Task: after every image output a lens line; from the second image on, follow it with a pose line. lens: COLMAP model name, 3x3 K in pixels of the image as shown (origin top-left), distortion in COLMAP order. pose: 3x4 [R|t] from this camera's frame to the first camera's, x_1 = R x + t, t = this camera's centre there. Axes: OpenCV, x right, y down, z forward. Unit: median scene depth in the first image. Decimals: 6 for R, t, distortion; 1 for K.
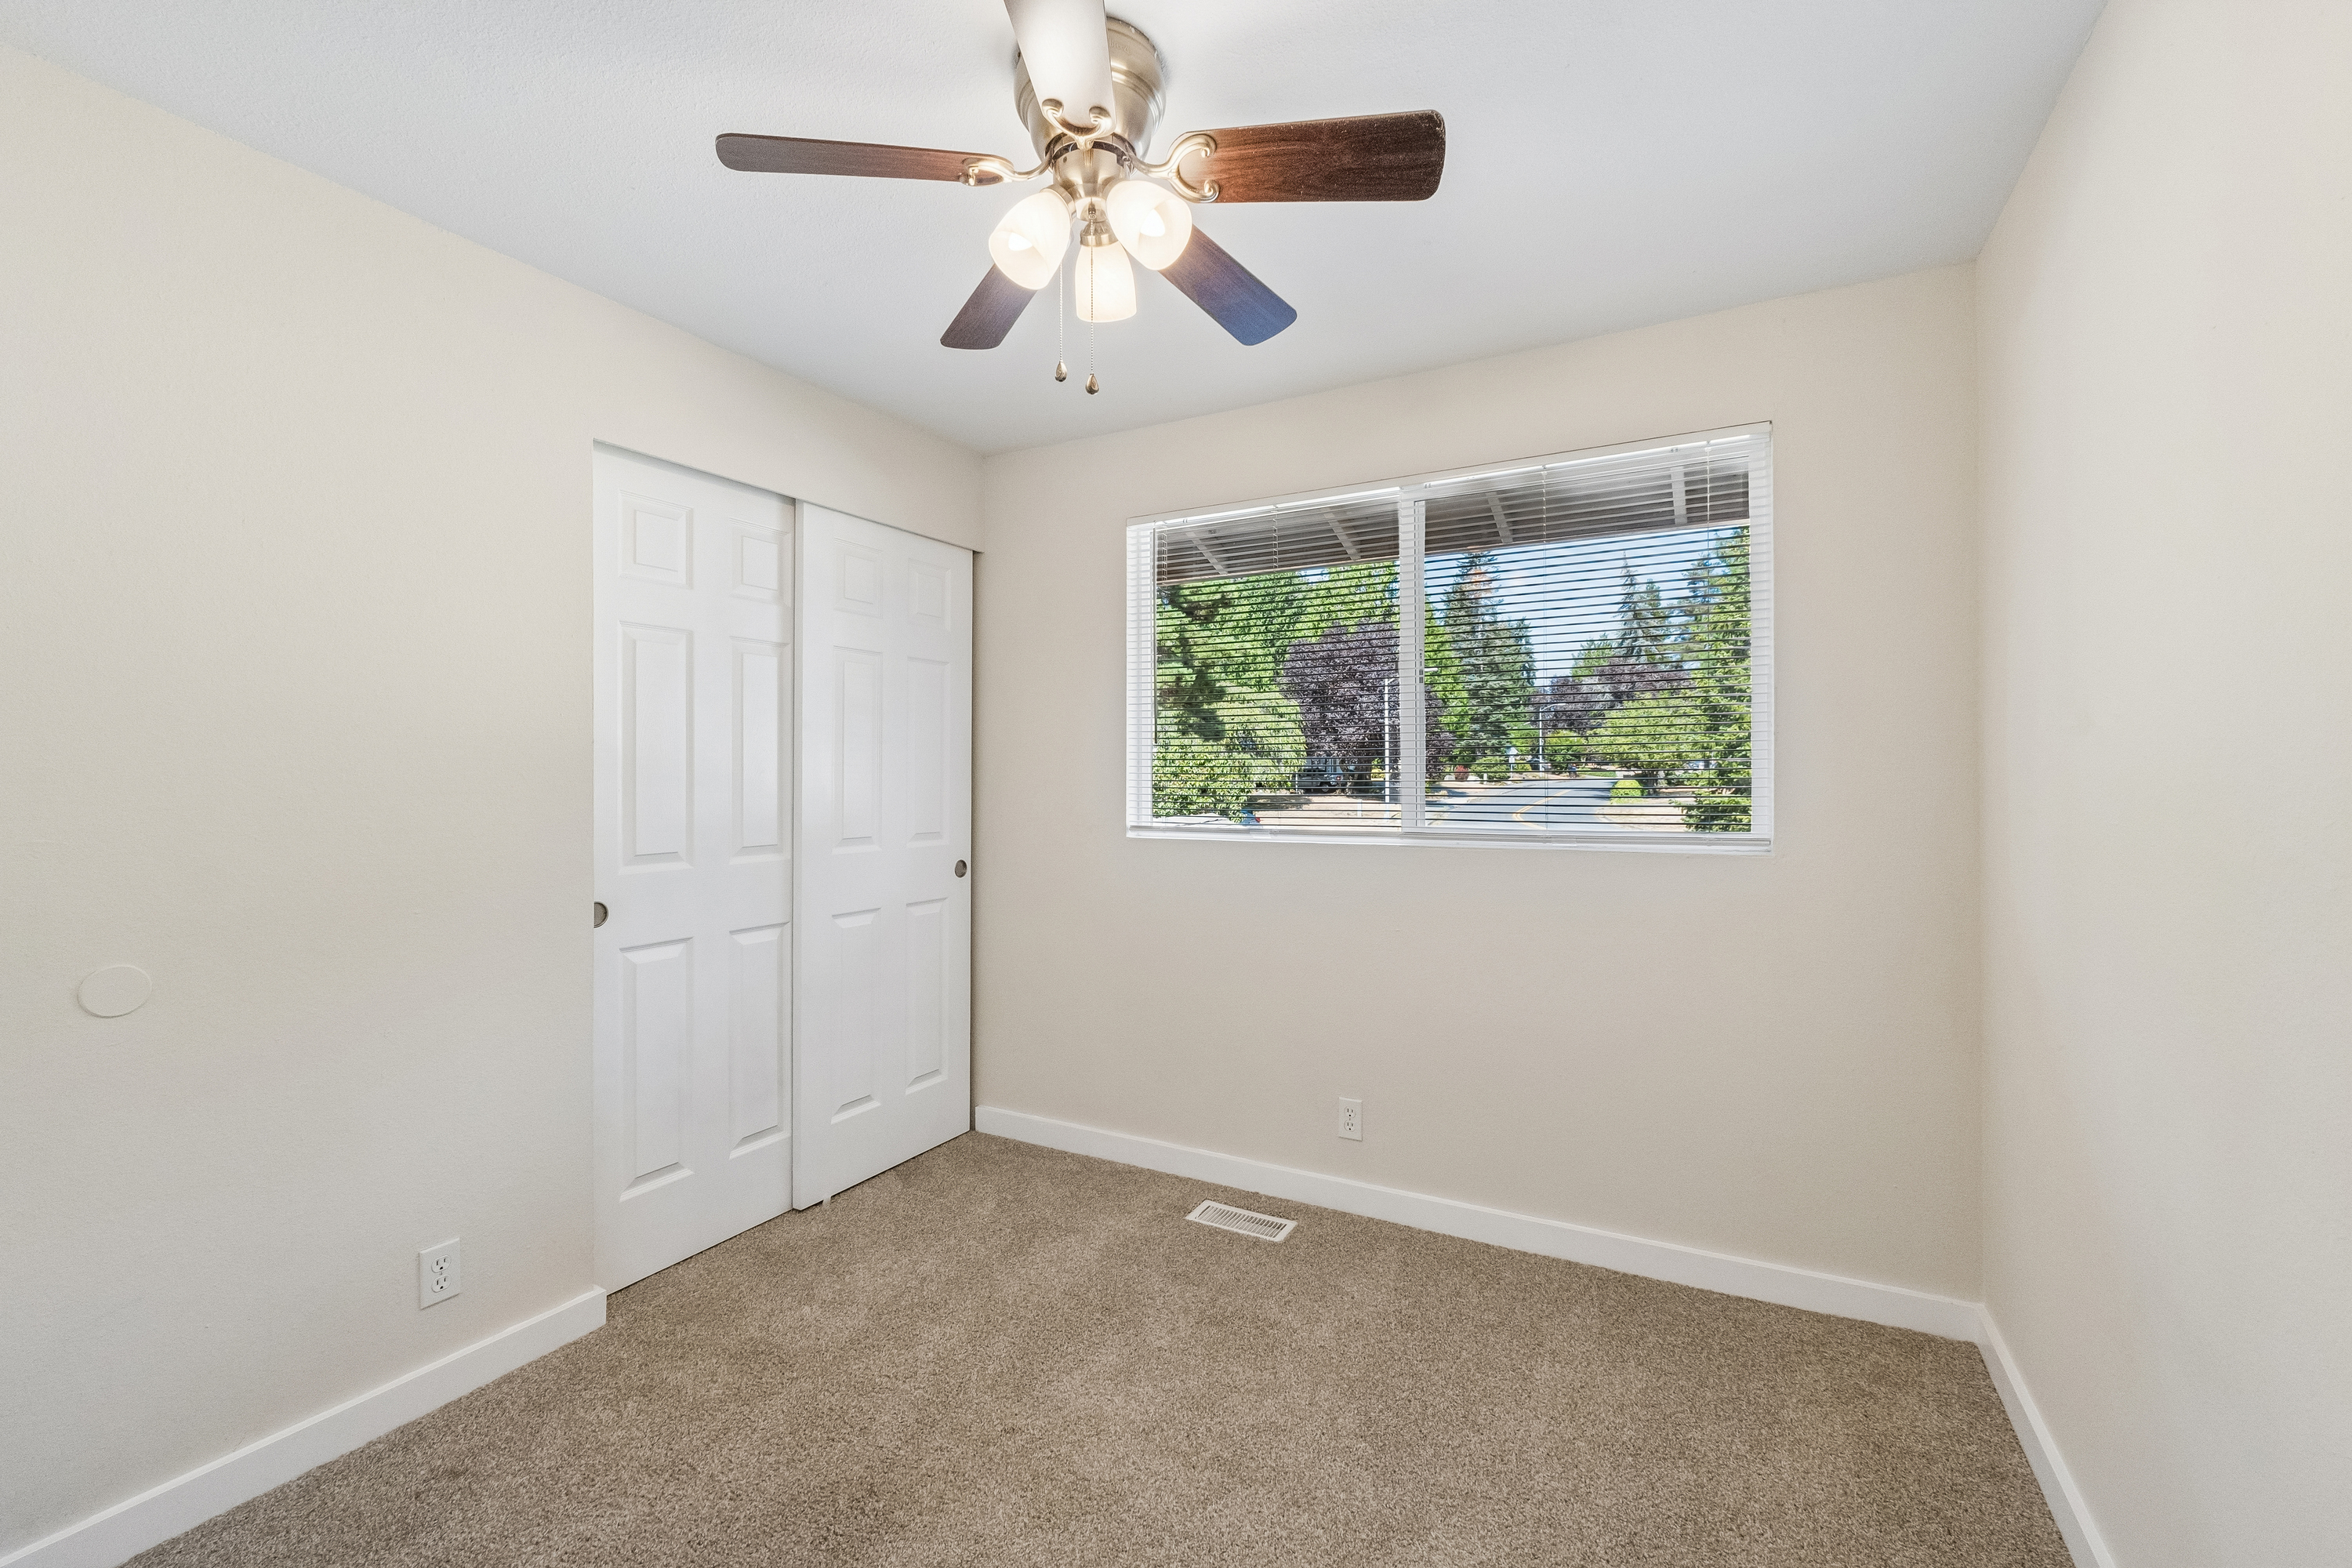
lens RADIAL K [[985.0, 0, 1198.7], [0, 985.0, 766.9], [0, 0, 1]] dist [-0.008777, -0.000918]
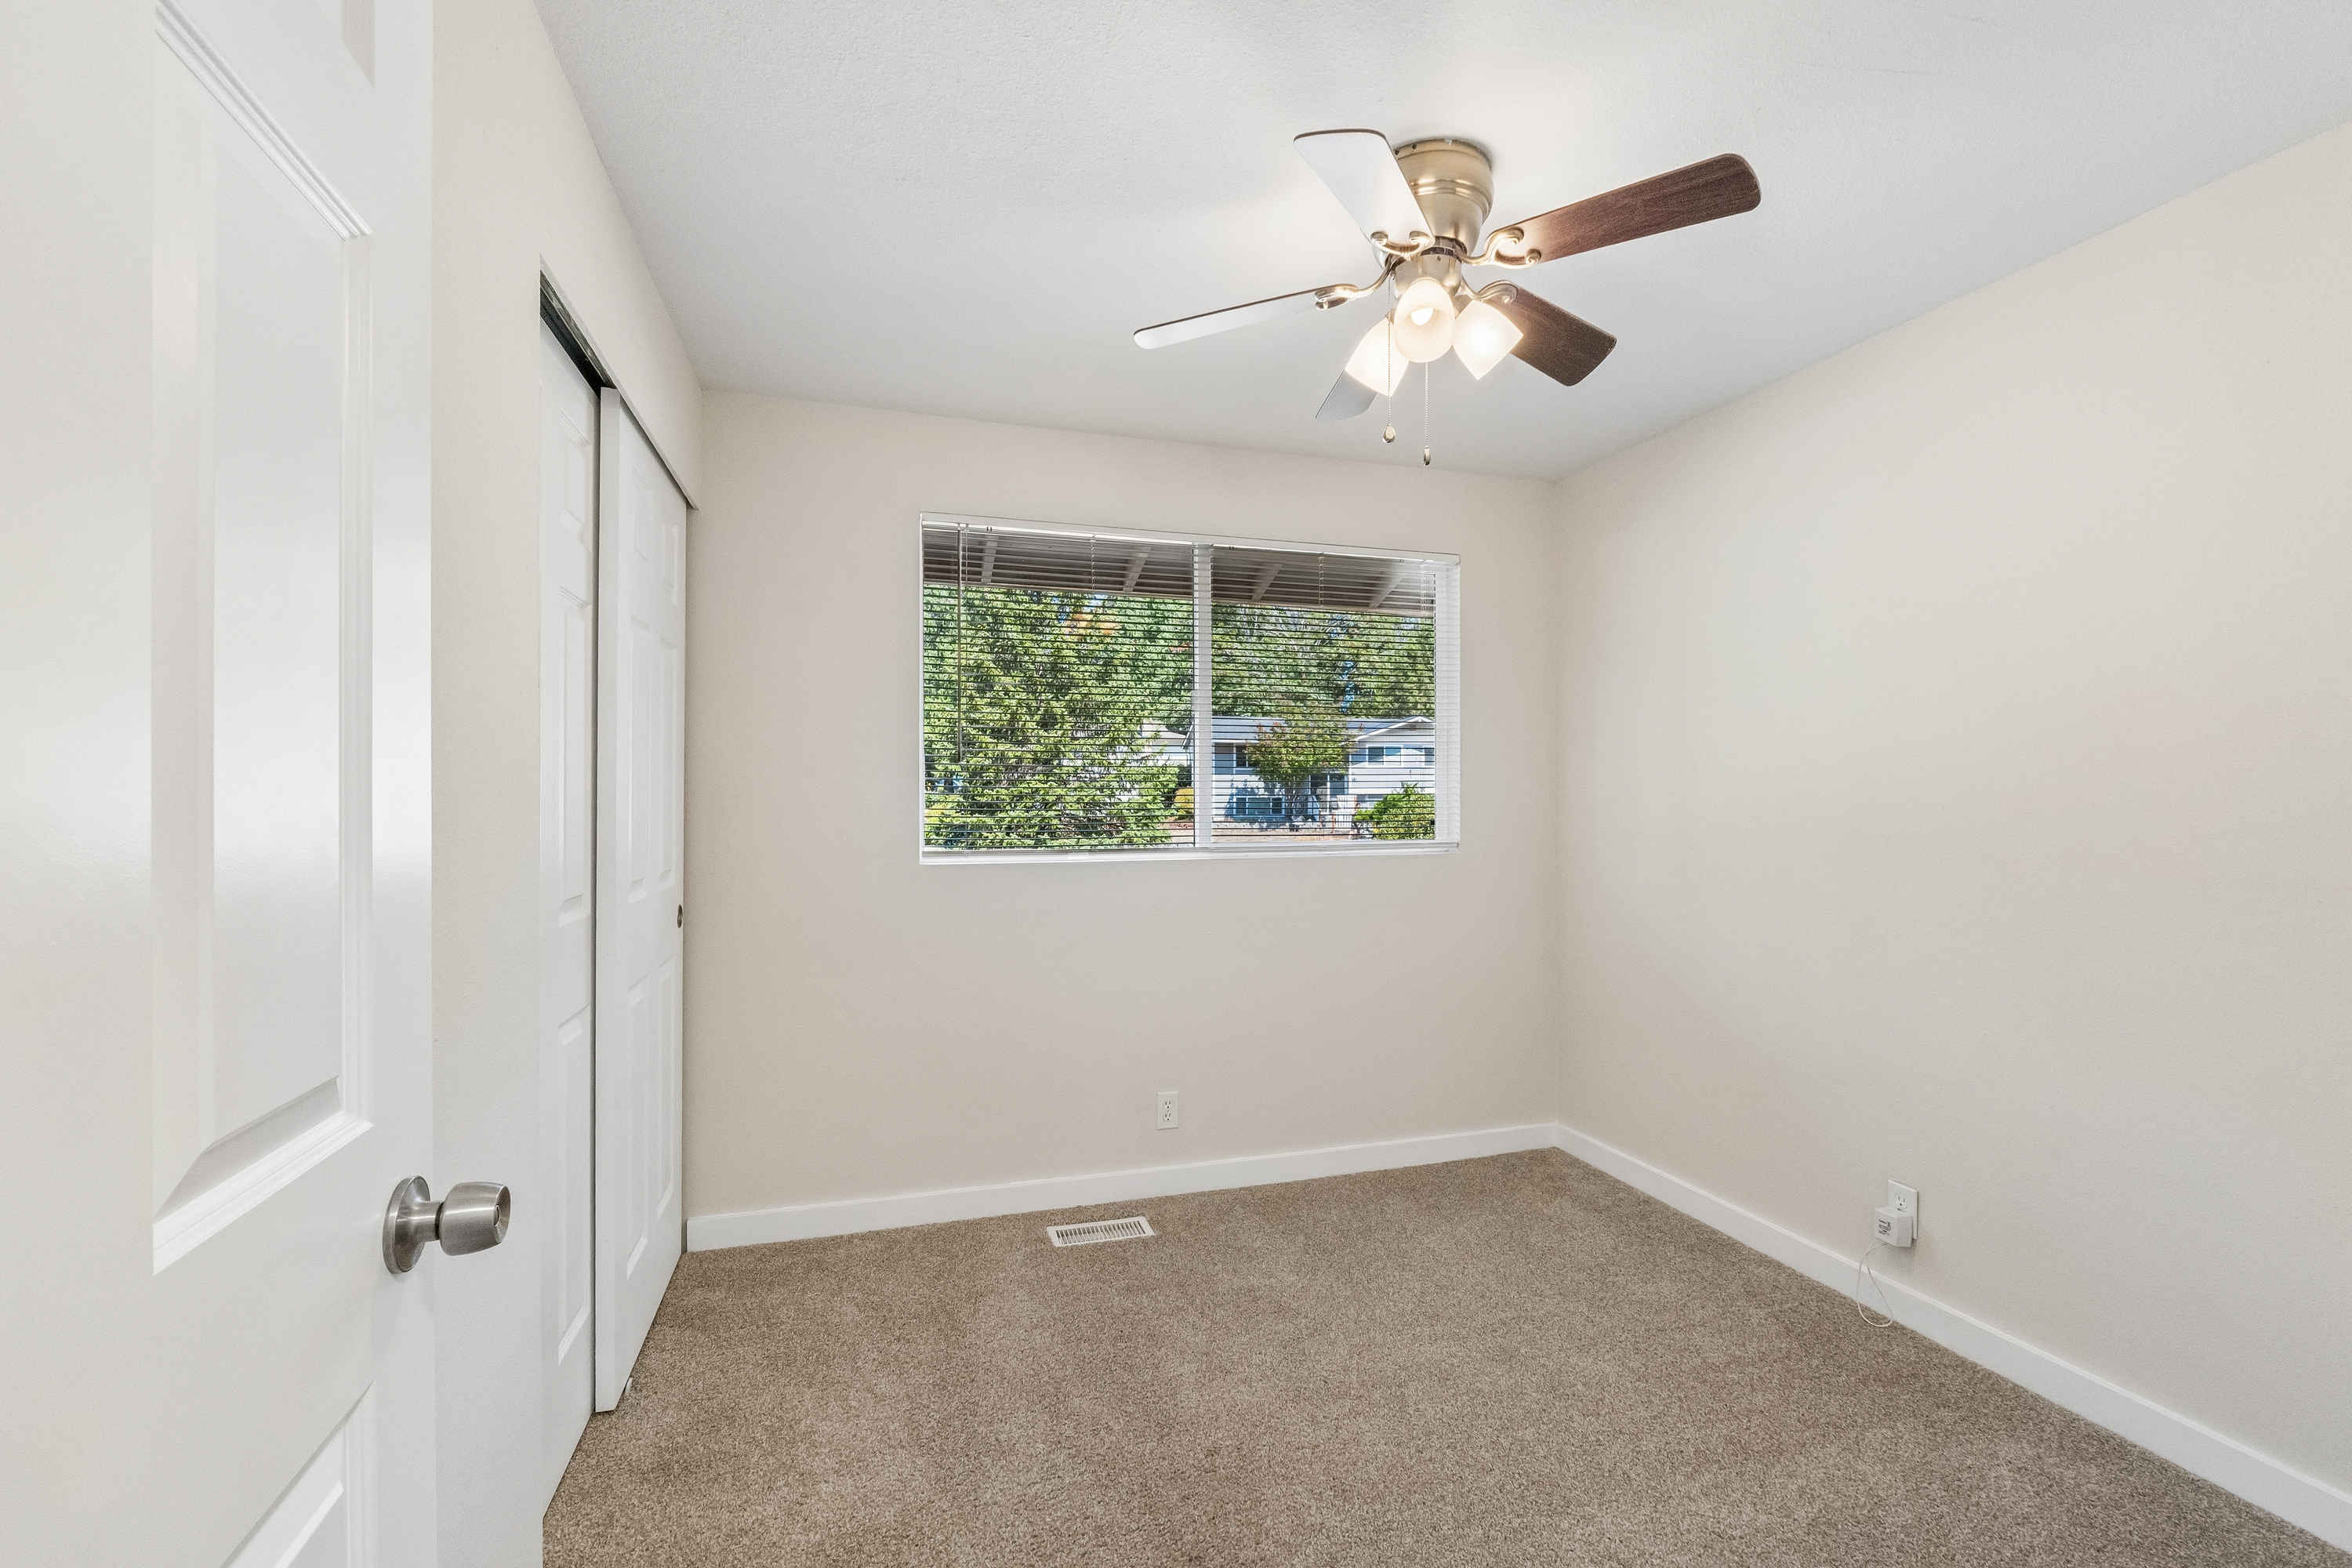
lens RADIAL K [[985.0, 0, 1193.5], [0, 985.0, 801.0], [0, 0, 1]] dist [-0.008777, -0.000918]
pose [[0.707433, -0.000408, 0.706780, -0.616975], [-0.008158, 0.999929, 0.008743, 0.003305], [-0.706733, -0.011951, 0.707379, 0.213717]]
